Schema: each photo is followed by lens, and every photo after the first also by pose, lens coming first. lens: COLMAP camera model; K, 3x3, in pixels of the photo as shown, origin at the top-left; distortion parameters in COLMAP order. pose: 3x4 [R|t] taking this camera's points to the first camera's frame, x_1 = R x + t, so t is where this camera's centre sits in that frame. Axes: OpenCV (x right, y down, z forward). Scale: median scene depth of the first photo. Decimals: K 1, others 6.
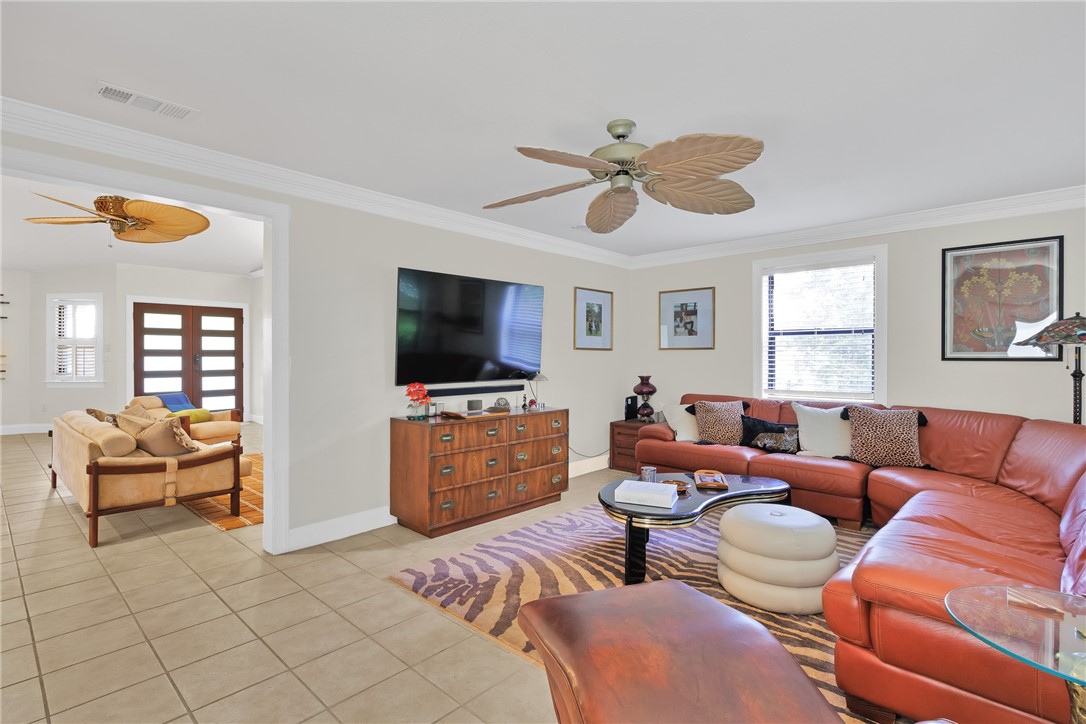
lens RADIAL K [[513.7, 0, 545.7], [0, 513.7, 356.4], [0, 0, 1]] dist [0.000537, -0.000067]
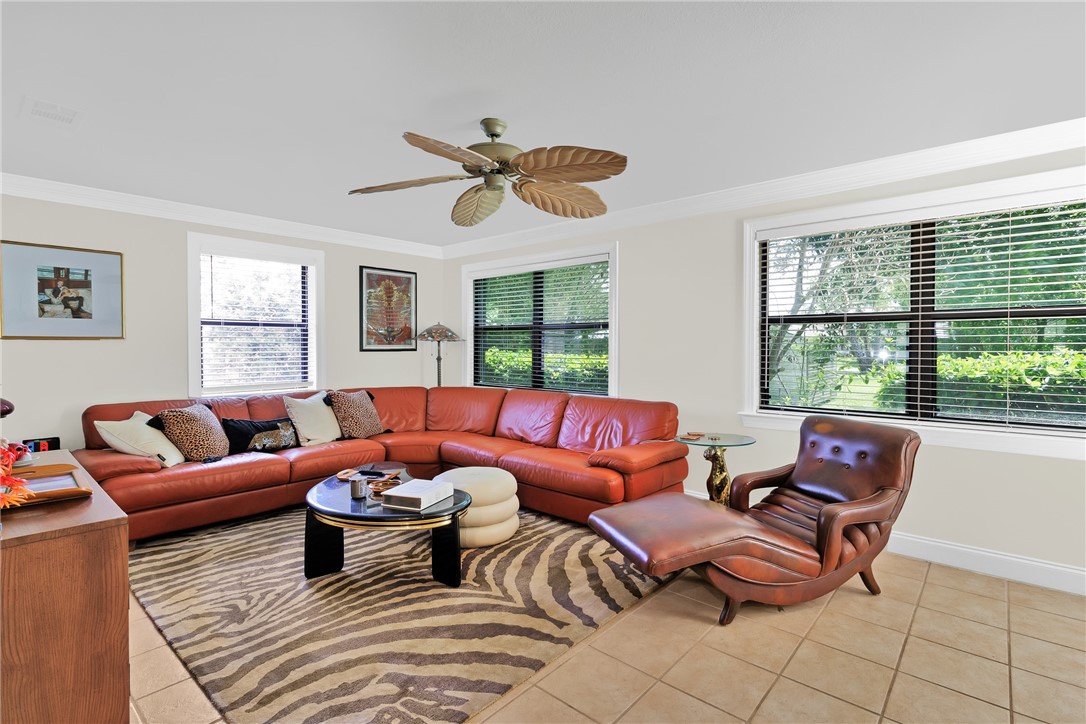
lens RADIAL K [[513.7, 0, 545.7], [0, 513.7, 356.4], [0, 0, 1]] dist [0.000537, -0.000067]
pose [[-0.017957, -0.018916, 0.999660, -0.576841], [0.003567, 0.999813, 0.018983, -0.002761], [-0.999832, 0.003906, -0.017886, 0.600589]]
